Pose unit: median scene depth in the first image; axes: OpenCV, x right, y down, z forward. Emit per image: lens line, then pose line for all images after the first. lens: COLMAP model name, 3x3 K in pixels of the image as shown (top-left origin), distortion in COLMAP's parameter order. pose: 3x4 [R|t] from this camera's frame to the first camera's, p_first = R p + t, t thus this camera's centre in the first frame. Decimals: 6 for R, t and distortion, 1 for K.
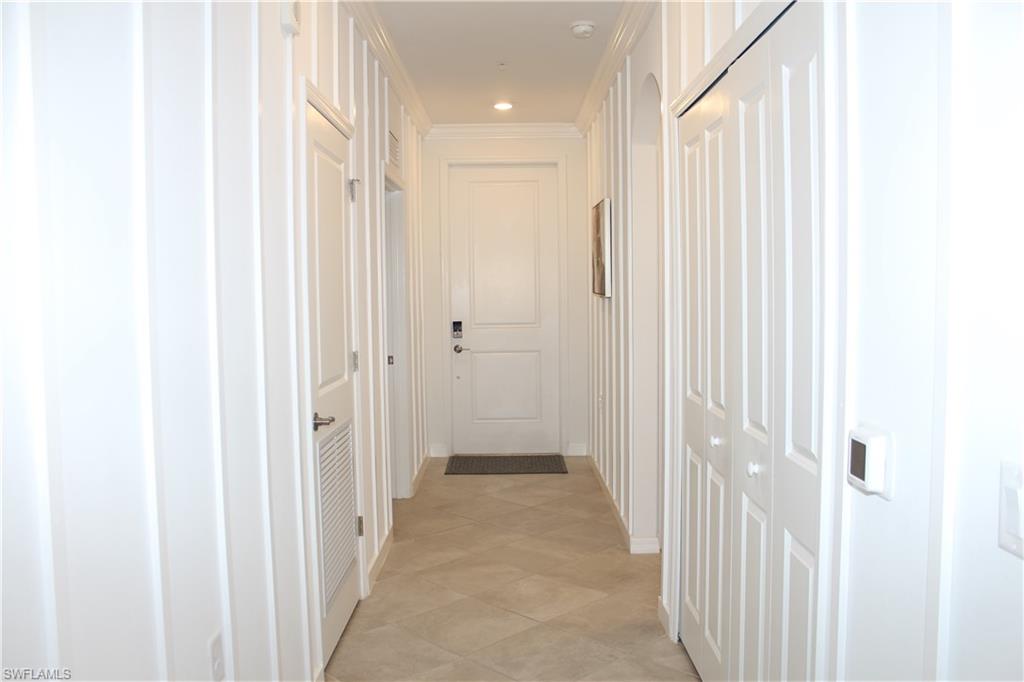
lens RADIAL K [[852.8, 0, 512.0], [0, 852.8, 341.0], [0, 0, 1]] dist [-0.180198, 0.172691]
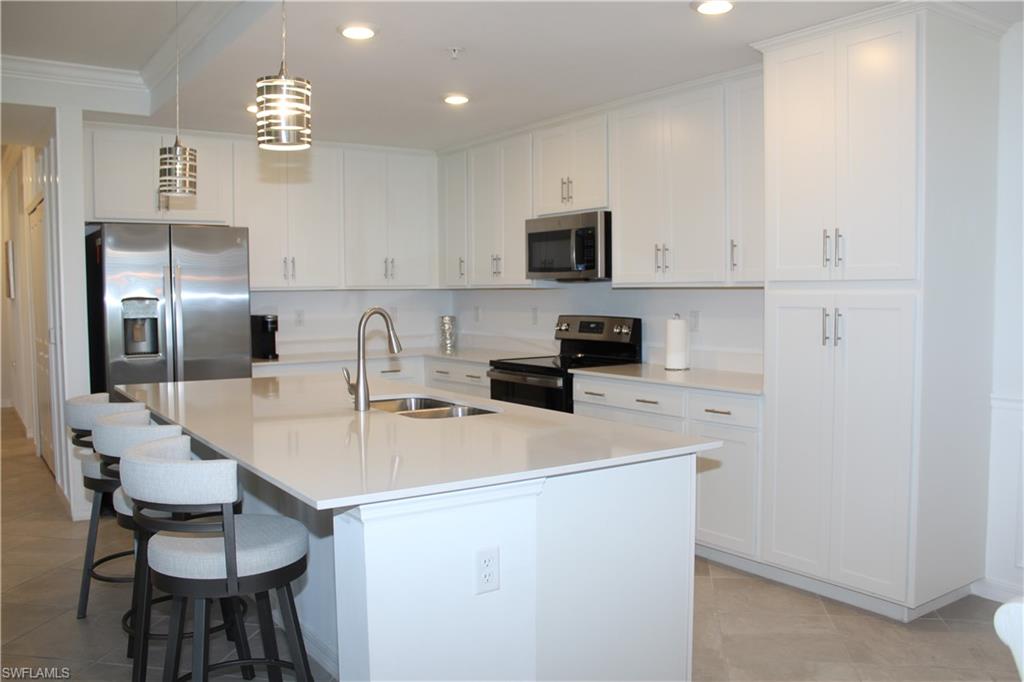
lens RADIAL K [[852.8, 0, 512.0], [0, 852.8, 341.0], [0, 0, 1]] dist [-0.180198, 0.172691]
pose [[0.820724, -0.029288, 0.570574, 0.005250], [0.034193, 0.999413, 0.002117, 0.093550], [-0.570301, 0.017772, 0.821244, -1.307286]]
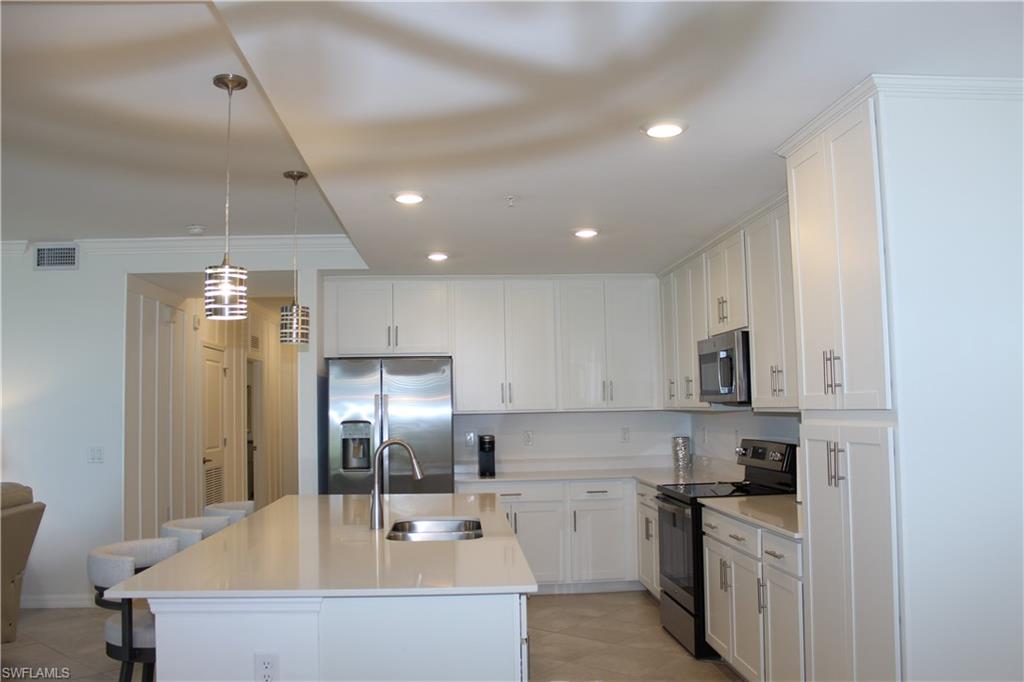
lens RADIAL K [[872.6, 0, 510.6], [0, 872.6, 335.8], [0, 0, 1]] dist [-0.076022, 0.001690]
pose [[0.998278, -0.003709, 0.058538, 0.498635], [0.011880, 0.990100, -0.139861, 0.080402], [-0.057439, 0.140316, 0.988439, -1.573338]]
